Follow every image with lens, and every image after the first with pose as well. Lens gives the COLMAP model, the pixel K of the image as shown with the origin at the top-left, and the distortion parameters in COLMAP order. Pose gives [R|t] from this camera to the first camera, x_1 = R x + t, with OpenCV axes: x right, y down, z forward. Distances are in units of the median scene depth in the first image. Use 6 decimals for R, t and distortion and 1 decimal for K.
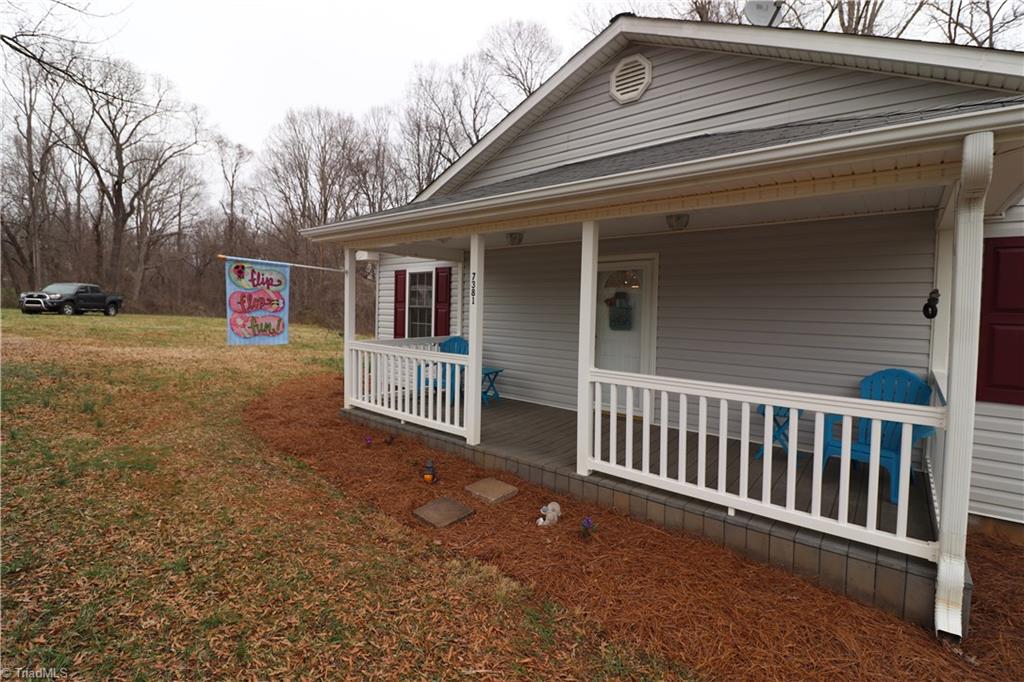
lens RADIAL K [[476.4, 0, 508.8], [0, 476.4, 332.8], [0, 0, 1]] dist [-0.010912, -0.001926]
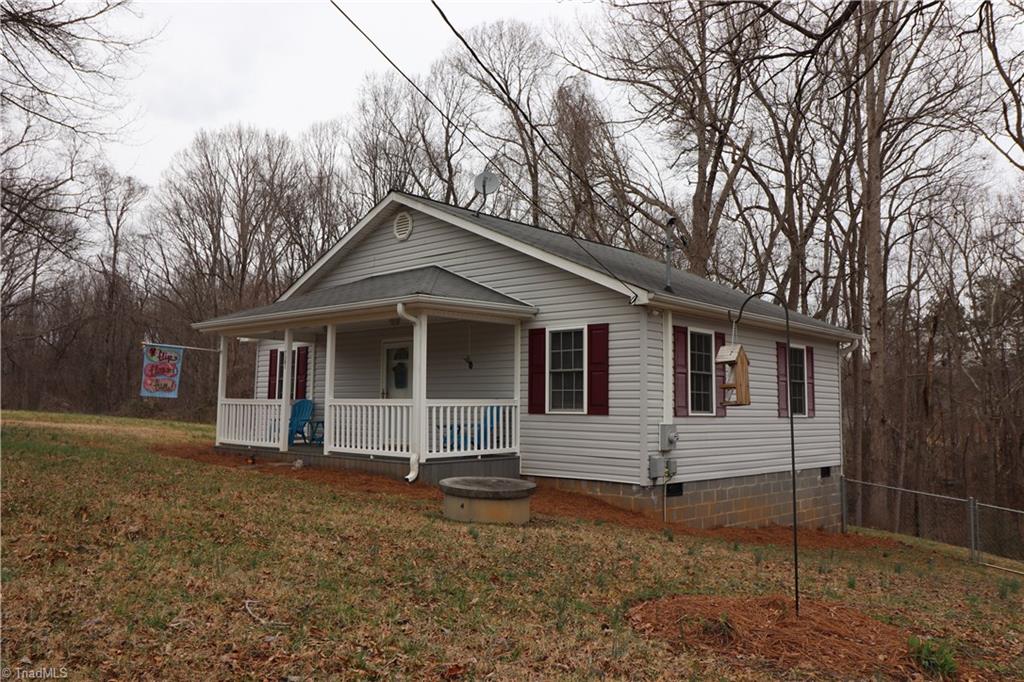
lens RADIAL K [[808.7, 0, 510.2], [0, 808.7, 334.7], [0, 0, 1]] dist [0.010908, 0.006970]
pose [[0.998417, -0.014117, -0.054453, 0.477371], [0.006156, 0.989604, -0.143686, 0.129265], [0.055916, 0.143123, 0.988124, -0.991431]]
